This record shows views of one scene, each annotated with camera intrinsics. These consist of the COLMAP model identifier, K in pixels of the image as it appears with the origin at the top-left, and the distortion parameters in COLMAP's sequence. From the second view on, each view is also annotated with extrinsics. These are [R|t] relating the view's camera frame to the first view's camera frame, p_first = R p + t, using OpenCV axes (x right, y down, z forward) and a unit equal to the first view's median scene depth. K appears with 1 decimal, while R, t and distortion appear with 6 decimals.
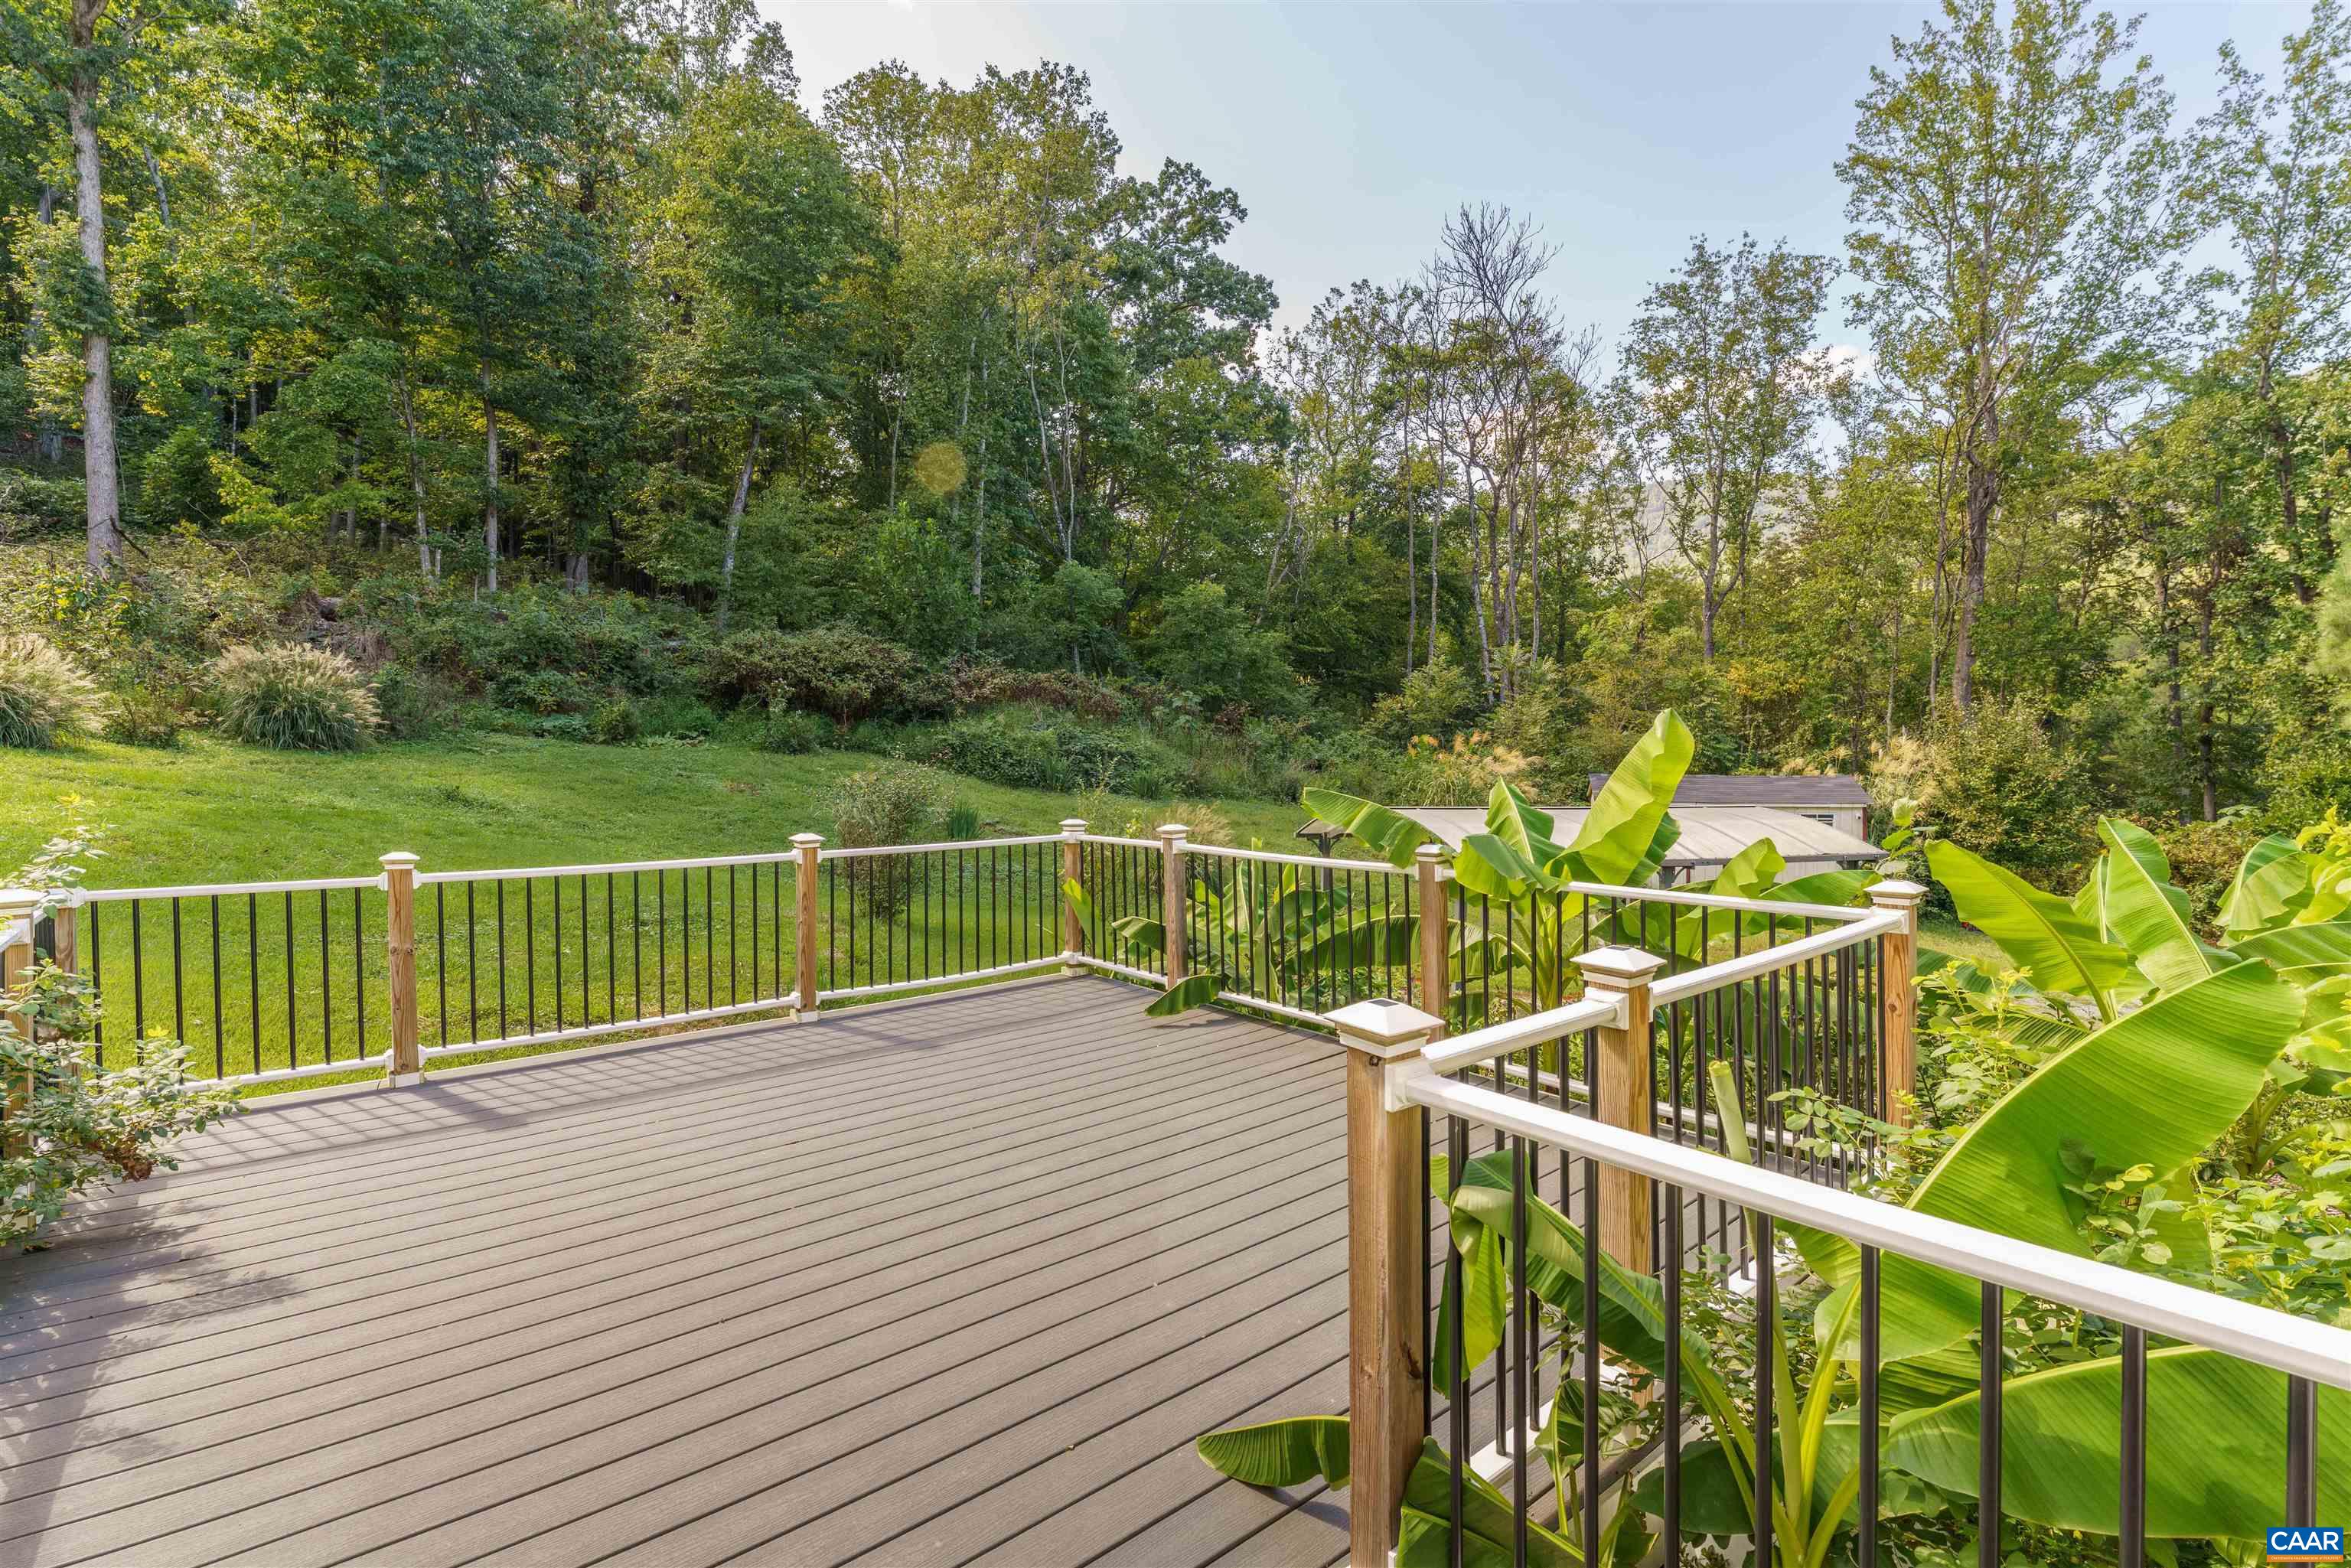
lens RADIAL K [[1073.0, 0, 1182.3], [0, 1073.0, 782.4], [0, 0, 1]] dist [-0.000429, -0.000873]
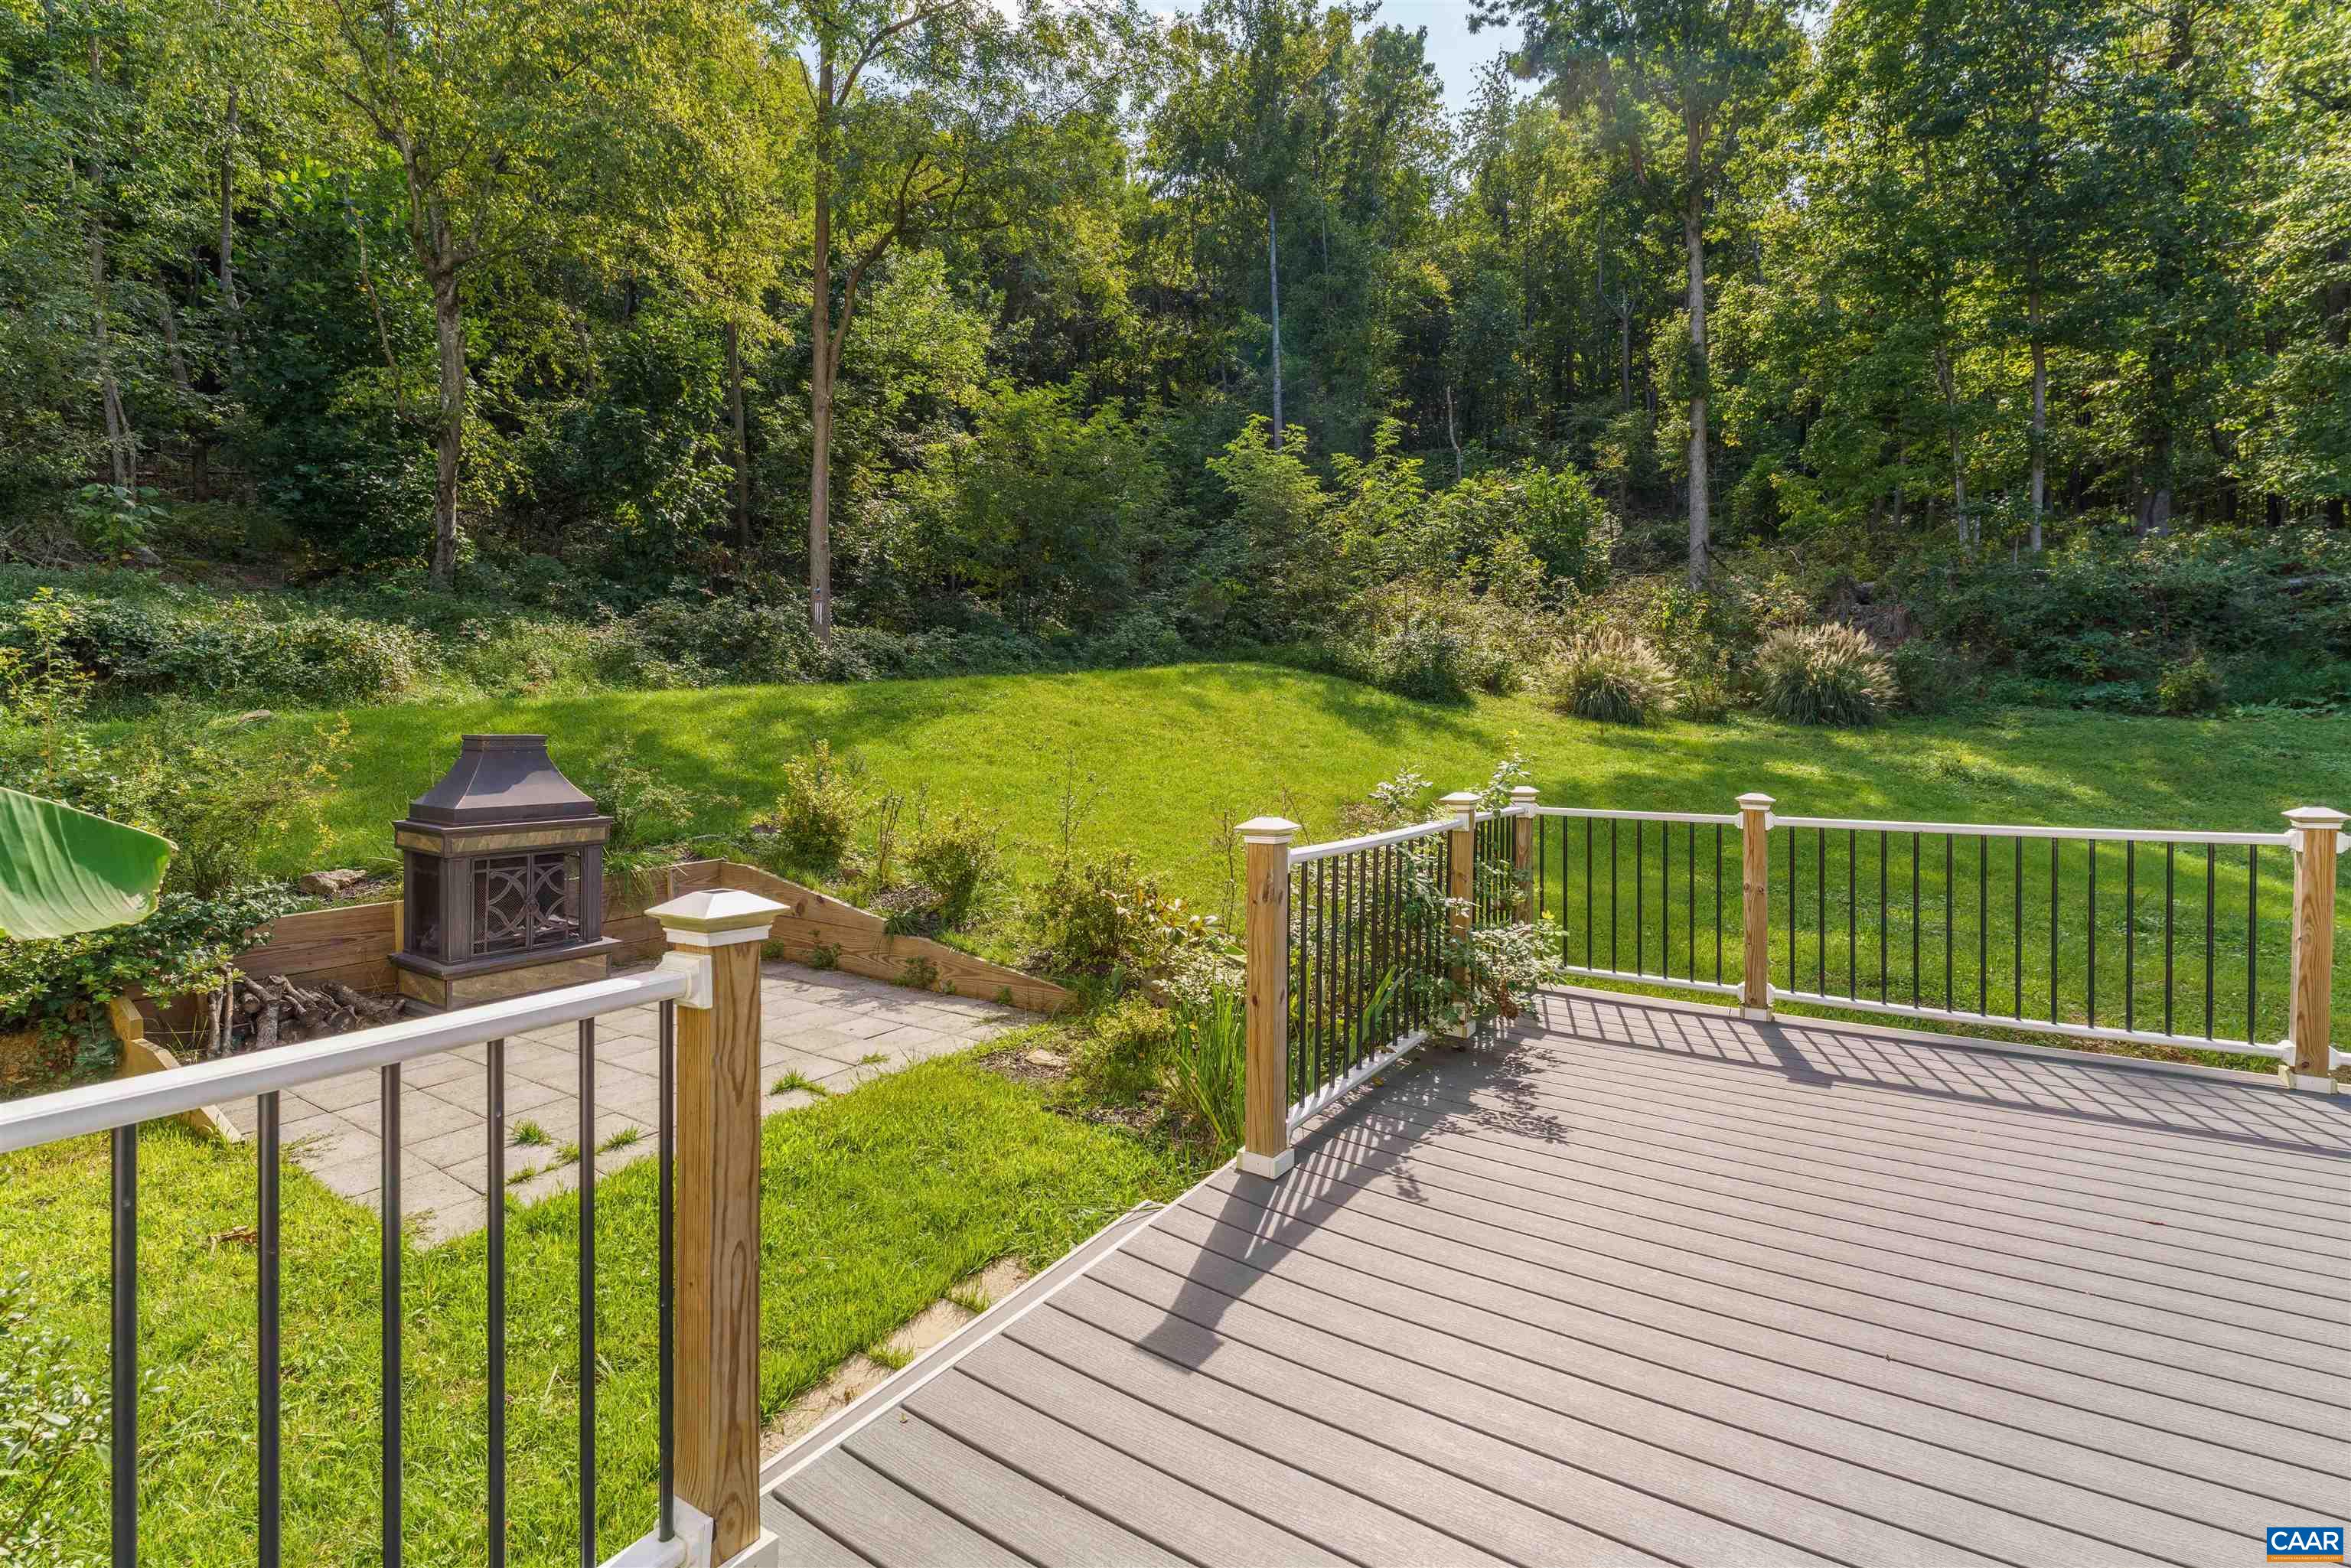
lens RADIAL K [[1080.6, 0, 1146.1], [0, 1080.6, 769.2], [0, 0, 1]] dist [-0.002914, 0.000412]
pose [[0.279771, 0.025435, -0.959730, 0.035227], [-0.026446, 0.999474, 0.018779, 0.012283], [0.959702, 0.020127, 0.280297, 0.046295]]
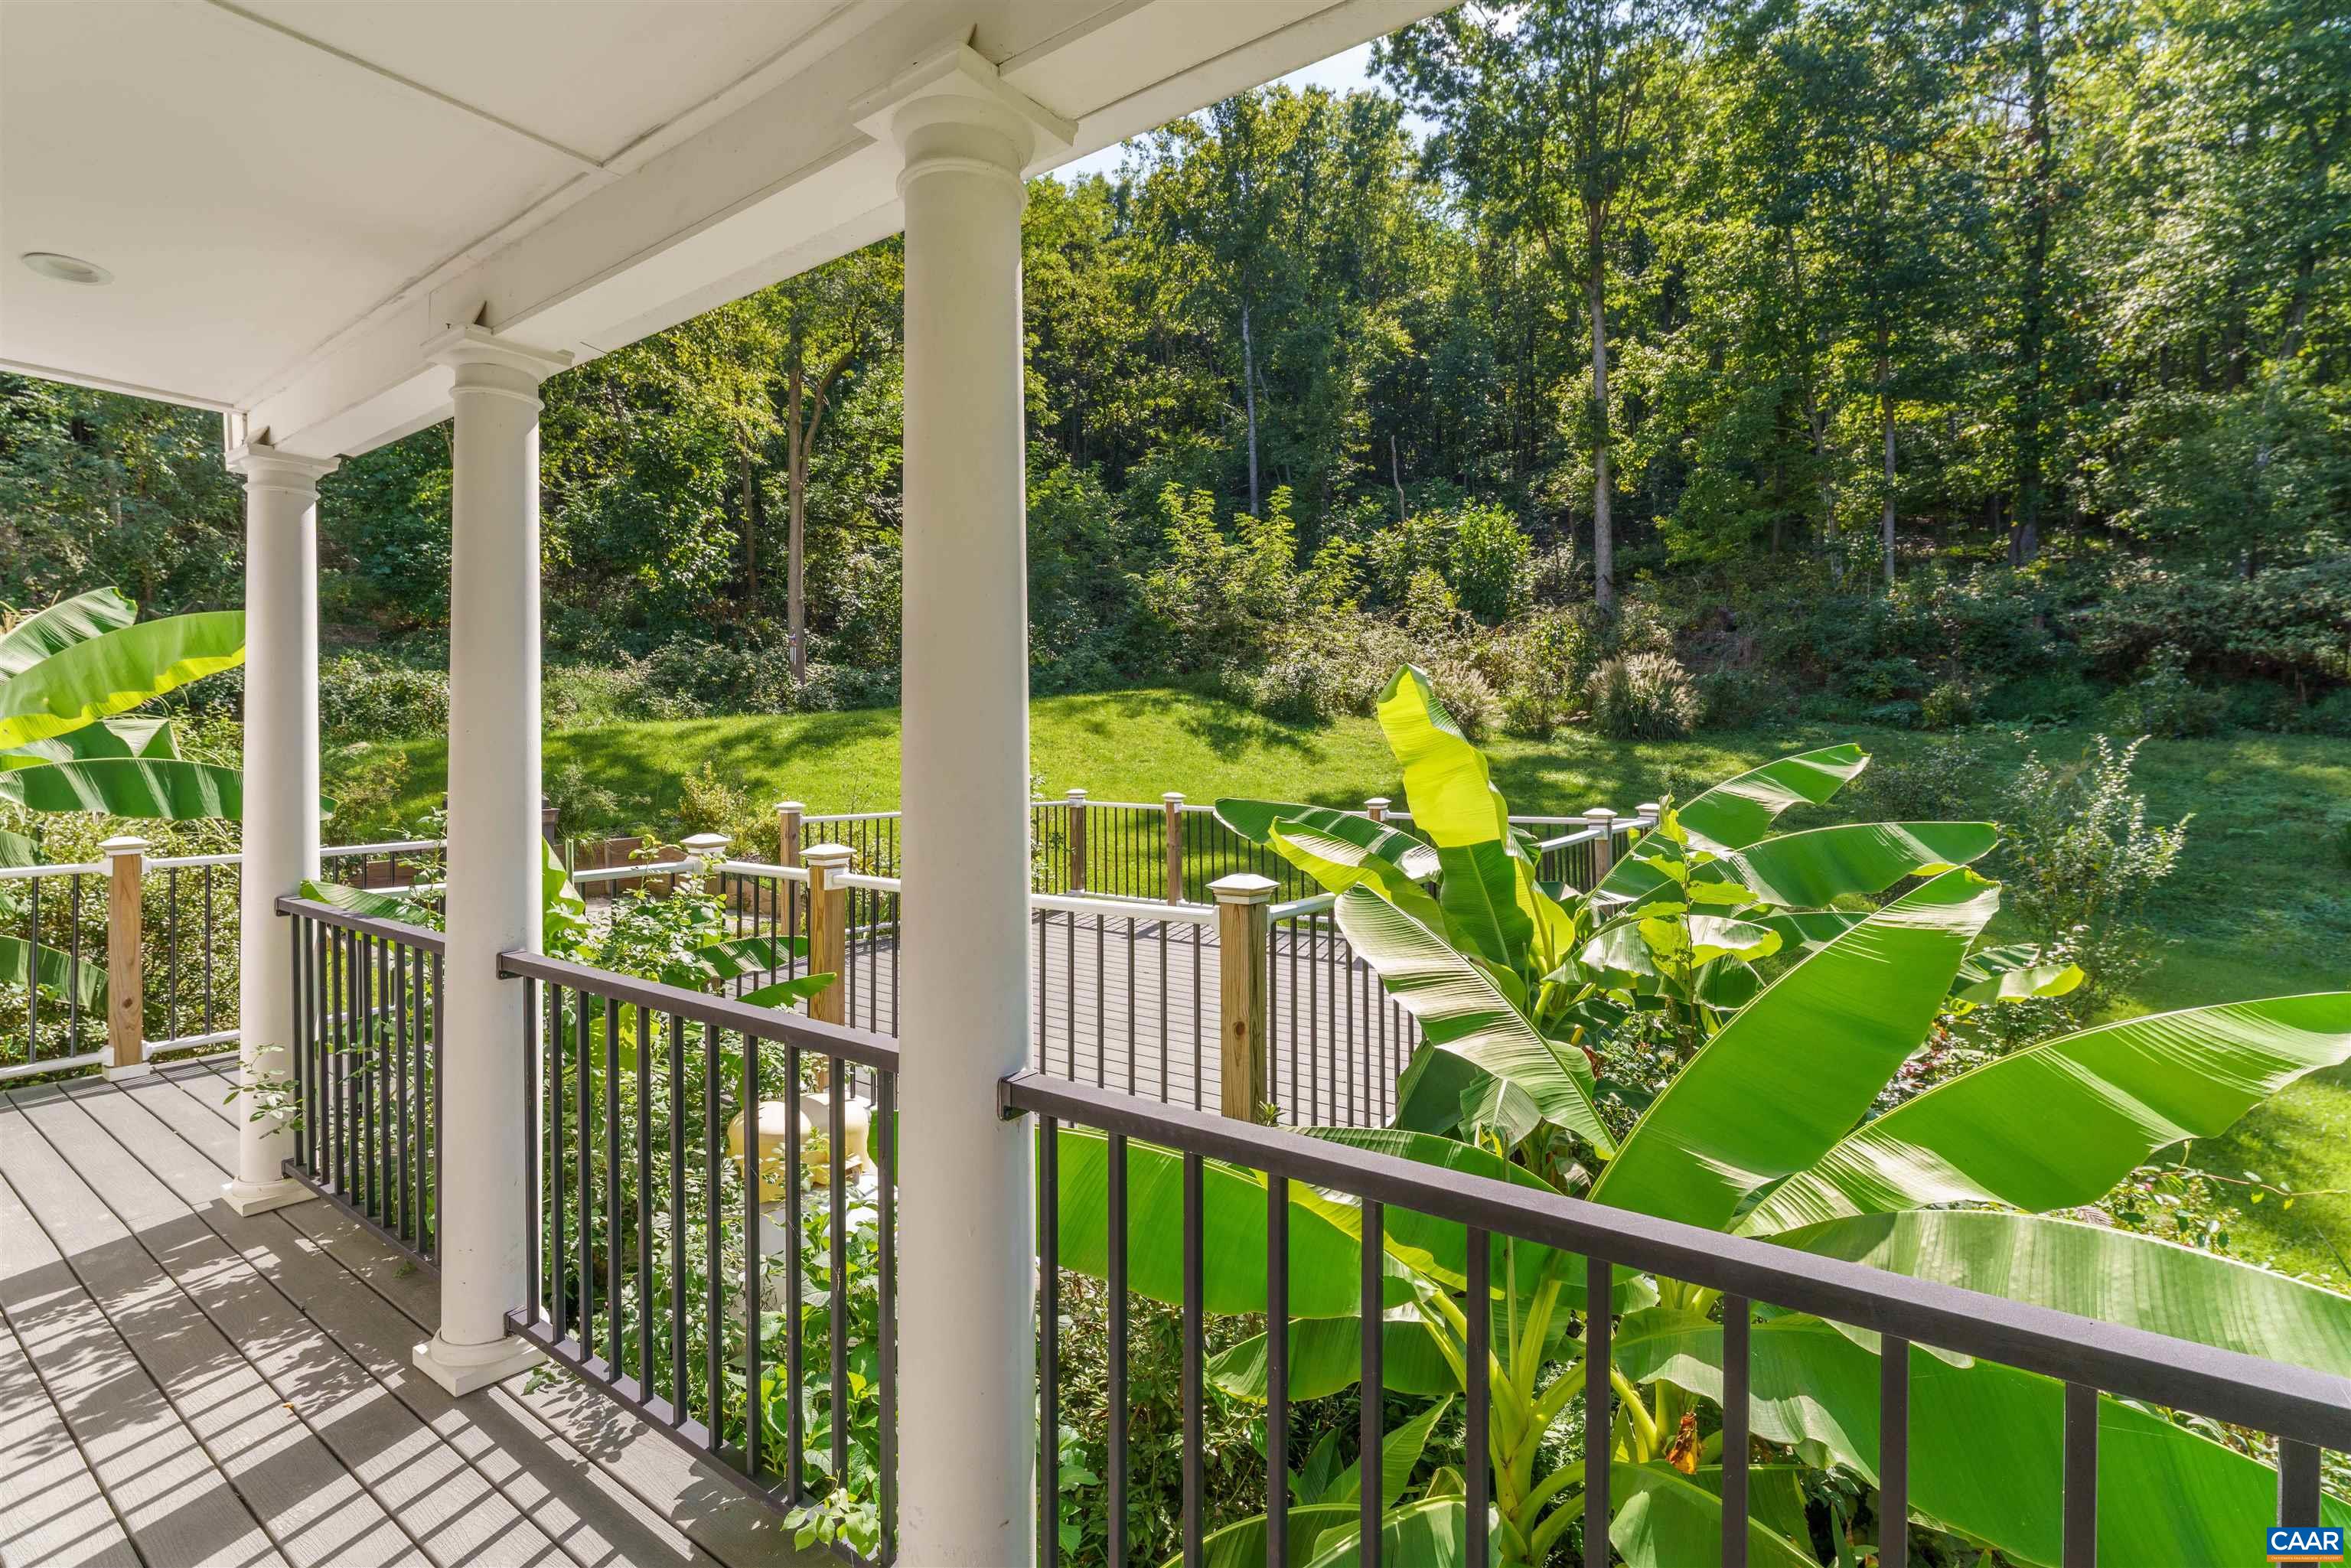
lens RADIAL K [[1073.0, 0, 1182.3], [0, 1073.0, 782.4], [0, 0, 1]] dist [-0.000429, -0.000873]
pose [[0.246049, 0.028417, -0.968841, 0.306676], [-0.022026, 0.999476, 0.023722, 0.002286], [0.969007, 0.015503, 0.246546, 0.163989]]
